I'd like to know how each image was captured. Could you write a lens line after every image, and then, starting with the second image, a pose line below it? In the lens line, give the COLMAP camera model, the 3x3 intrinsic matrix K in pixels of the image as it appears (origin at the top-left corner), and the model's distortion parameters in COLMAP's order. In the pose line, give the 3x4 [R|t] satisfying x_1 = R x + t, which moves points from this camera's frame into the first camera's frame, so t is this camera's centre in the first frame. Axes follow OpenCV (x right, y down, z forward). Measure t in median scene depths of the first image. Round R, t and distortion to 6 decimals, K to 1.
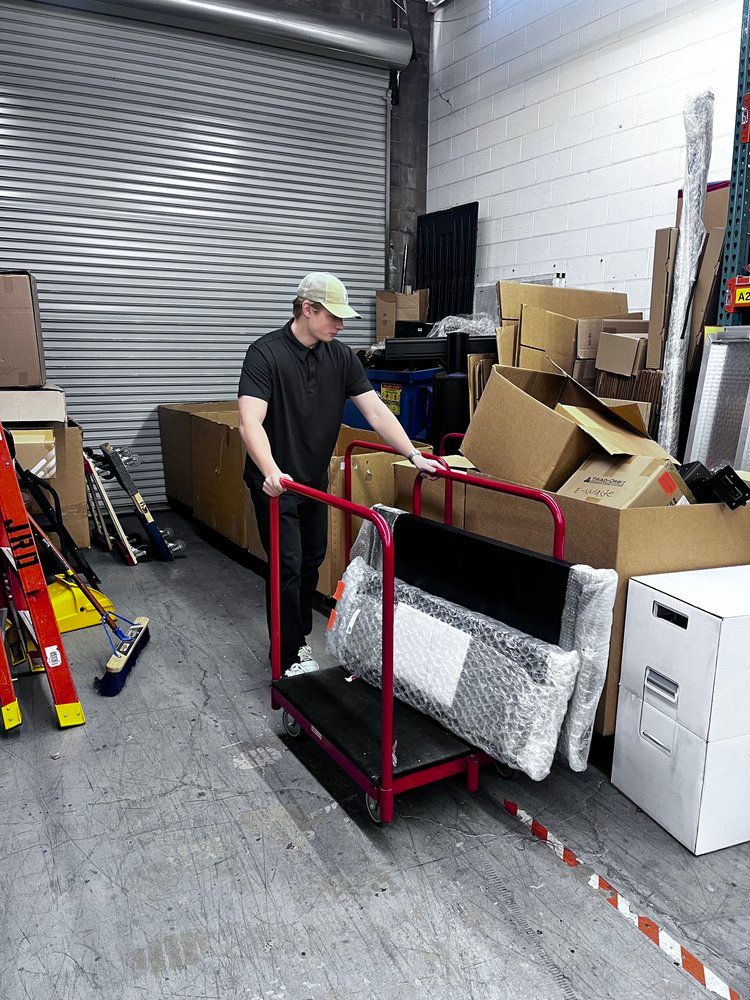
lens RADIAL K [[750.4, 0, 375.0], [0, 750.4, 500.0], [0, 0, 1]] dist [0.088566, -0.122903]
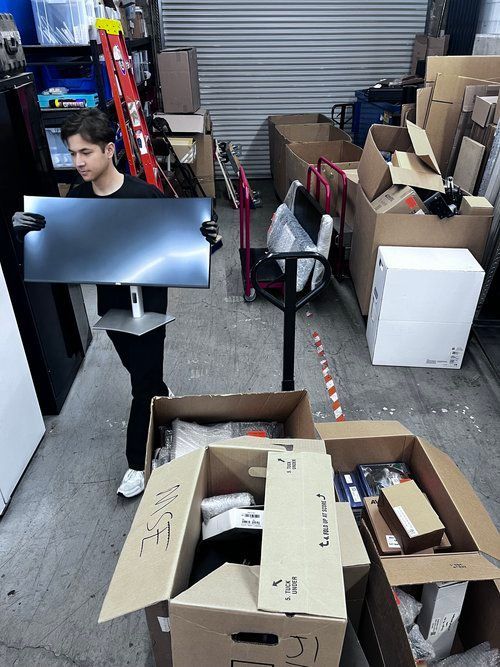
lens RADIAL K [[500.5, 0, 250.0], [0, 500.5, 333.5], [0, 0, 1]] dist [0.088566, -0.122903]
pose [[0.900934, 0.207253, -0.381266, 0.322038], [-0.071752, 0.937634, 0.340138, -0.067376], [0.427982, -0.279085, 0.859618, -0.245892]]
